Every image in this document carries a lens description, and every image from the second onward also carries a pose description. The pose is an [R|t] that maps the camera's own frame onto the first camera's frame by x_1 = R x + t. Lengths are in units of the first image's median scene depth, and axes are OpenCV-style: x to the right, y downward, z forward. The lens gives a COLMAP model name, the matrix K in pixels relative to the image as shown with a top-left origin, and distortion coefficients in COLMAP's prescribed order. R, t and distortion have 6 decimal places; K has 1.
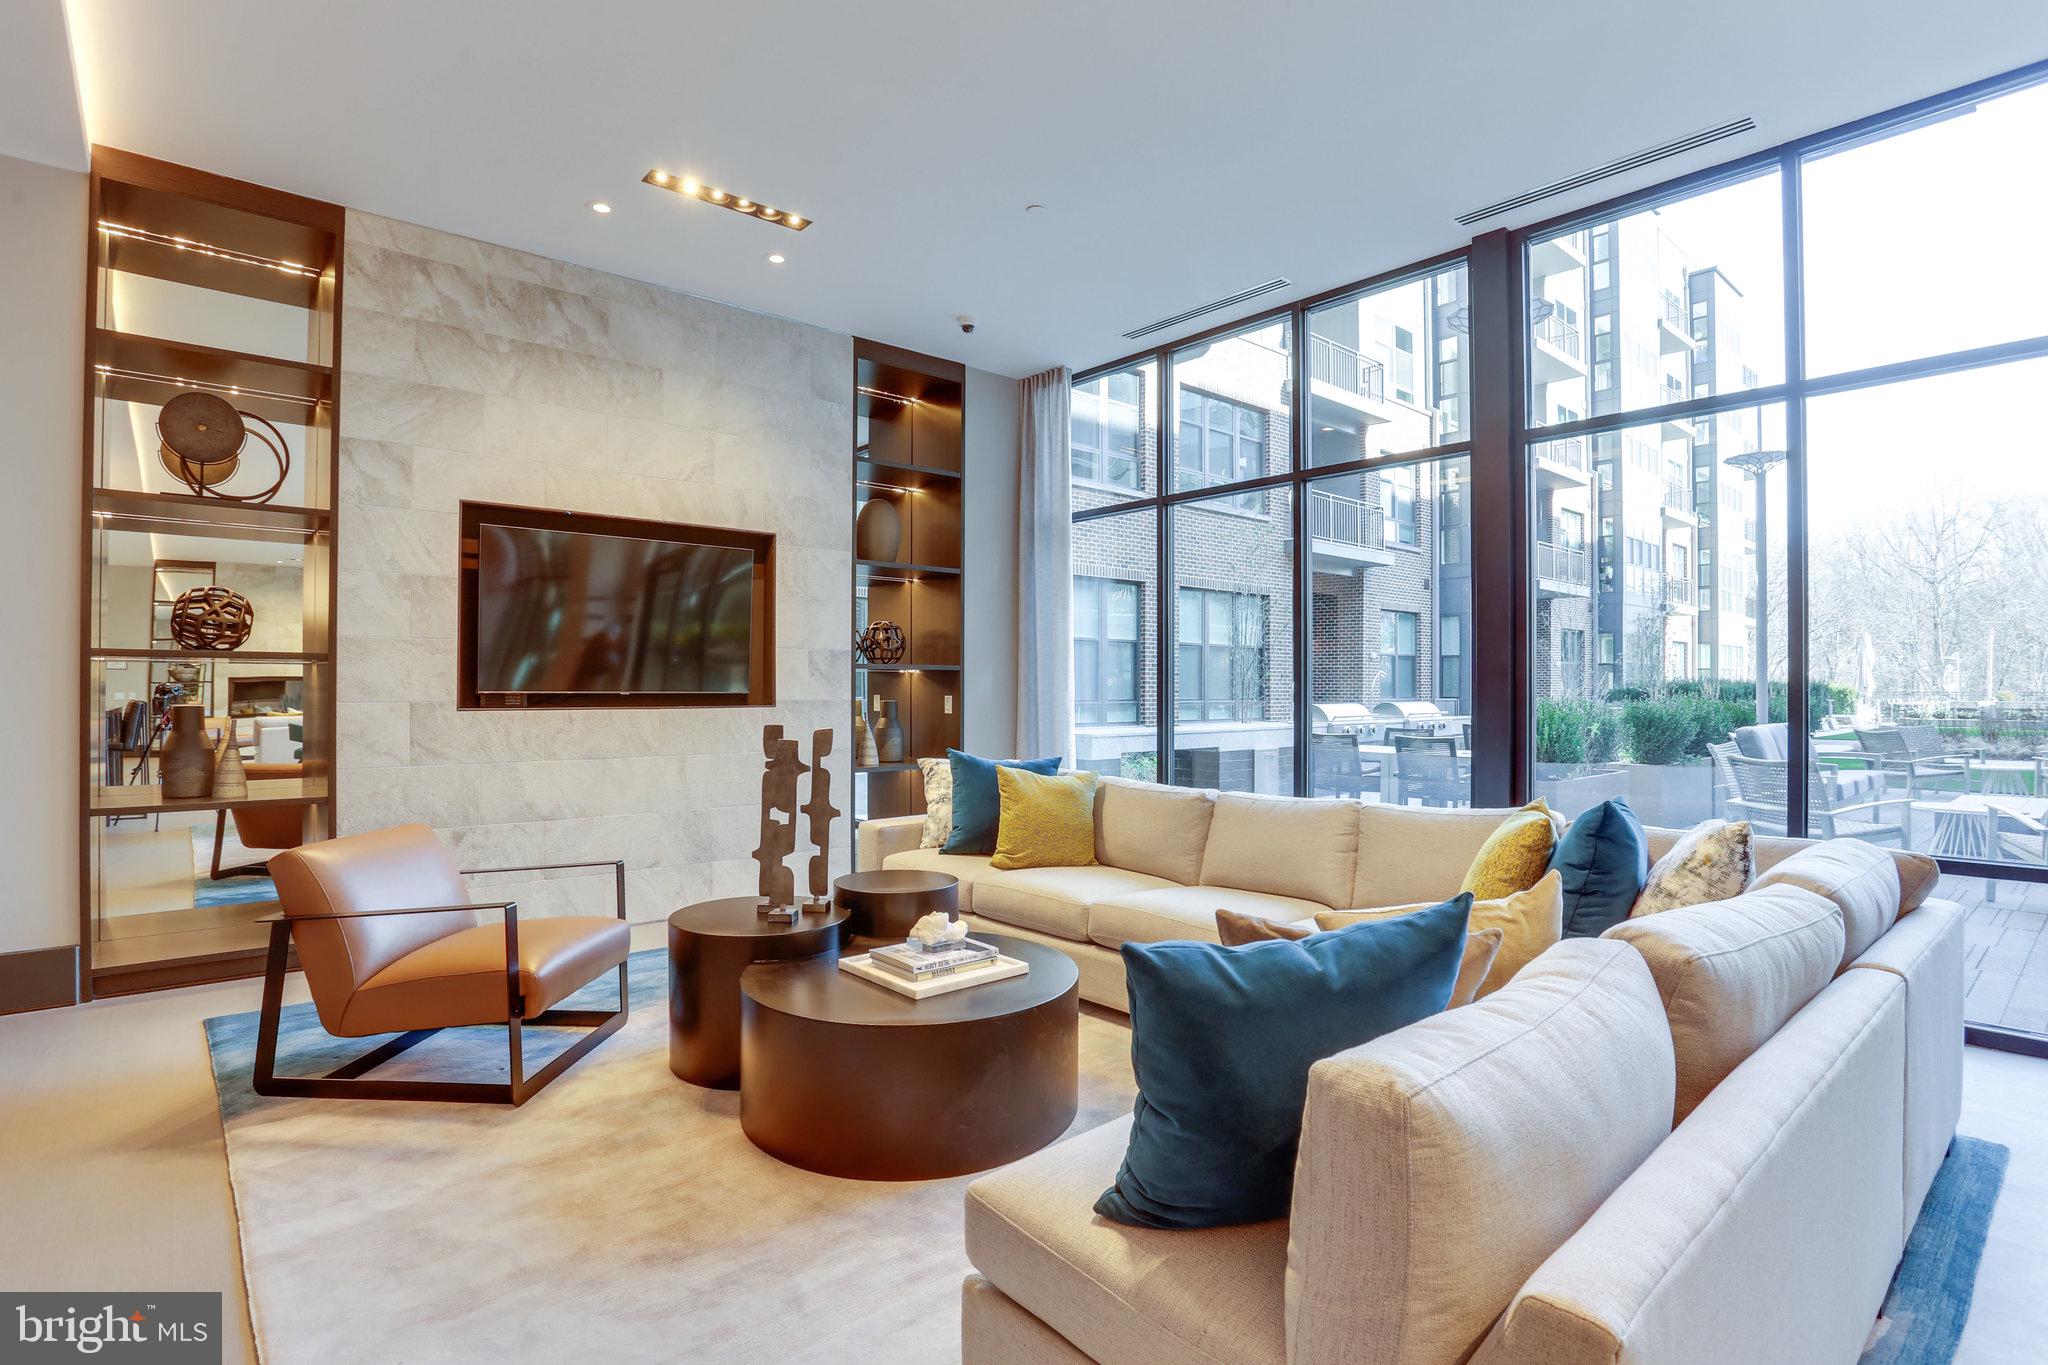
lens RADIAL K [[1057.5, 0, 1035.3], [0, 1057.5, 669.5], [0, 0, 1]] dist [-0.027406, 0.000836]
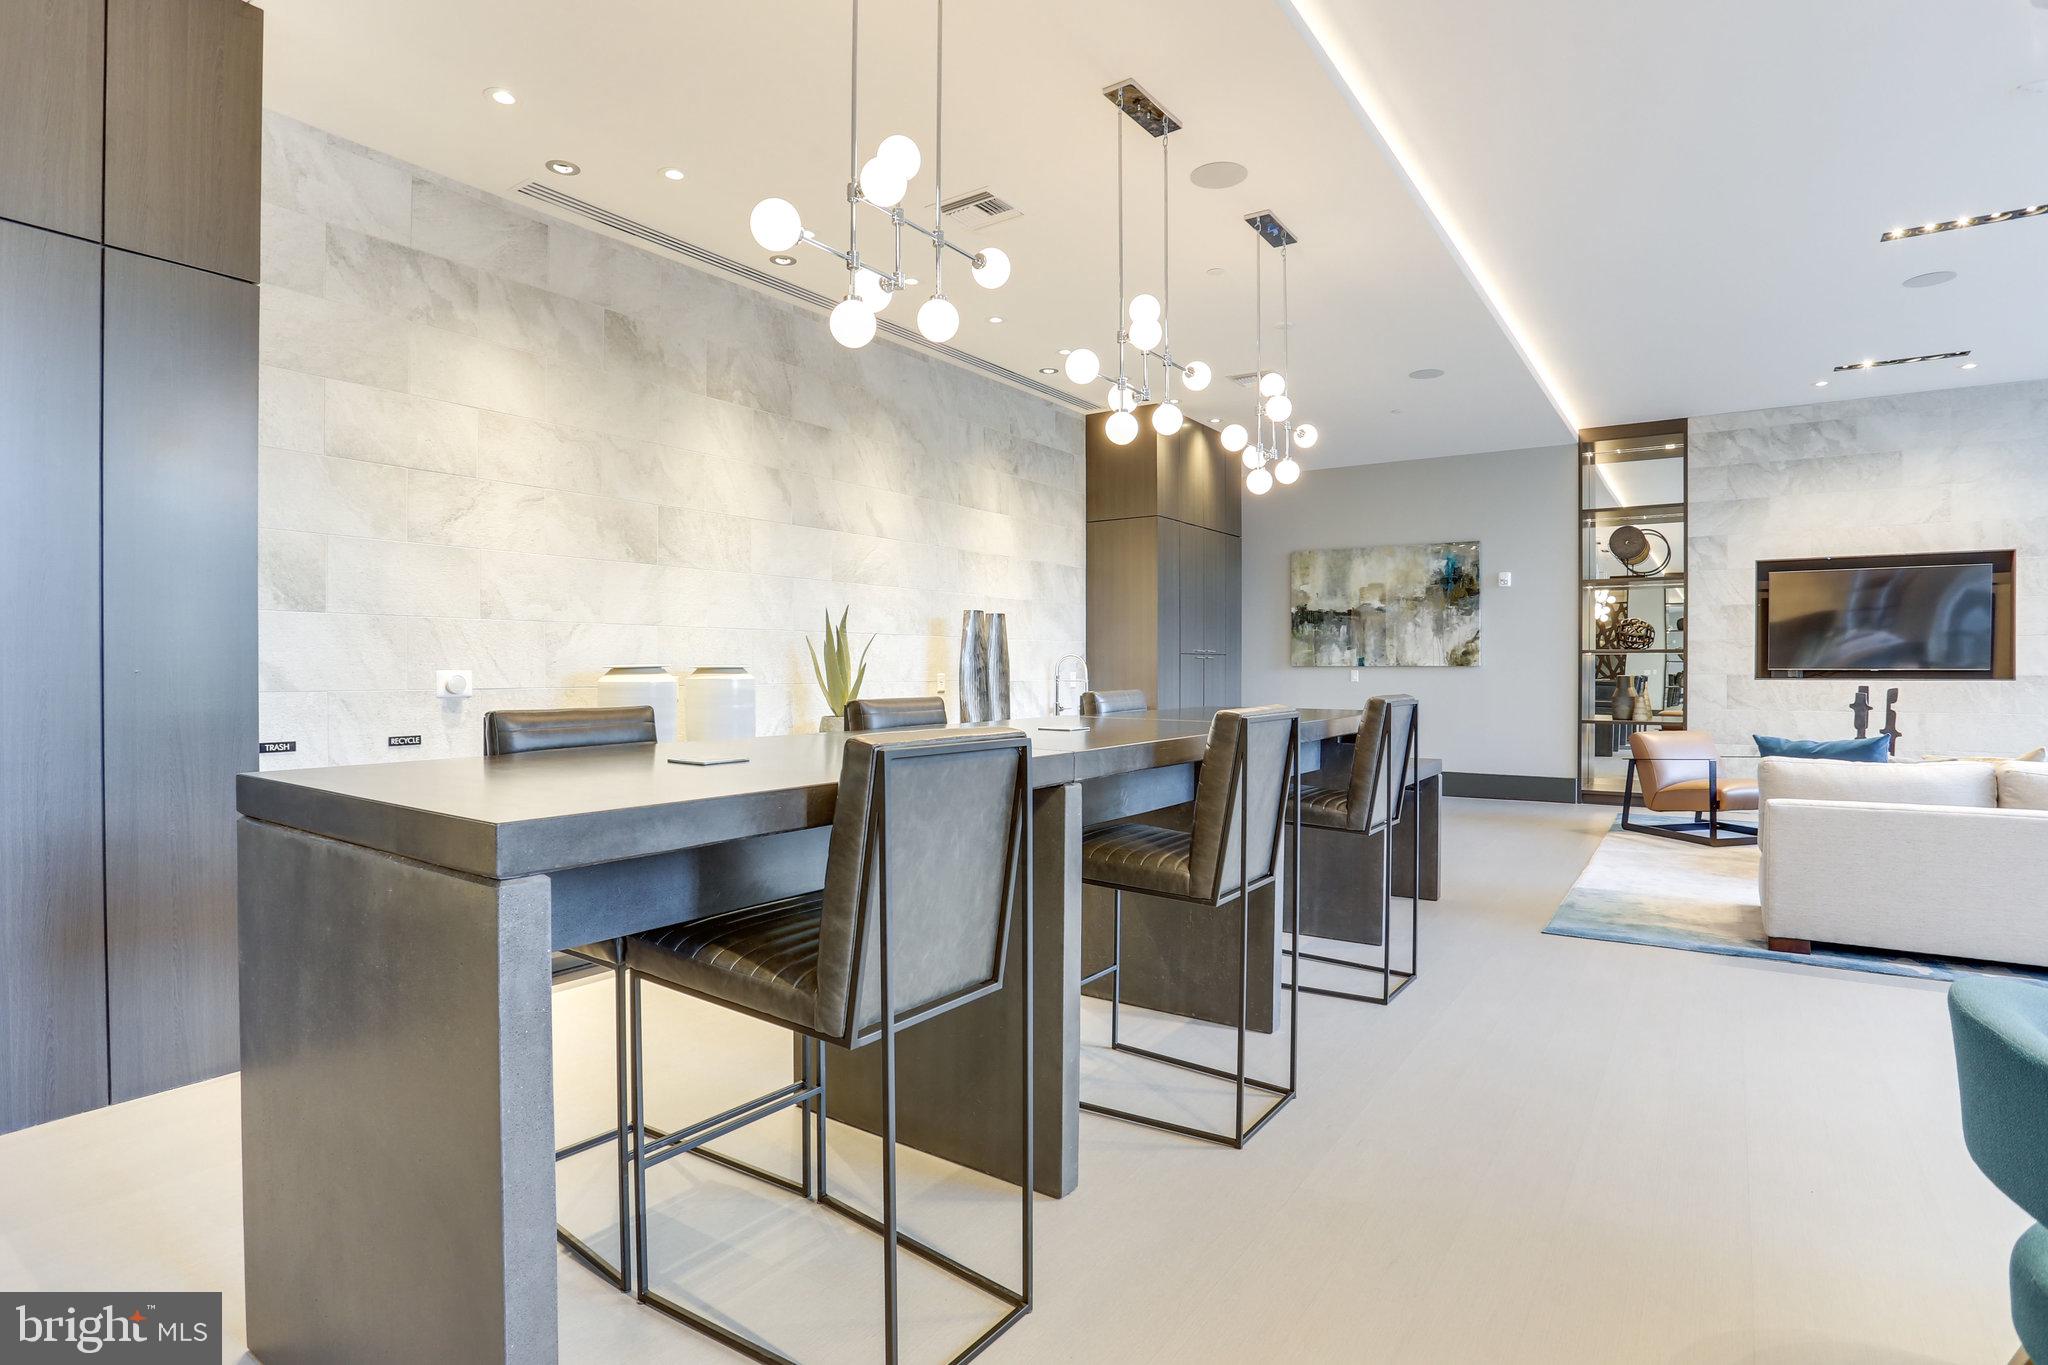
lens RADIAL K [[1057.5, 0, 1035.3], [0, 1057.5, 669.5], [0, 0, 1]] dist [-0.027406, 0.000836]
pose [[0.283725, -0.000616, -0.958905, 0.792970], [0.017610, 0.999834, 0.004568, -0.007522], [0.958744, -0.018183, 0.283689, -0.667304]]
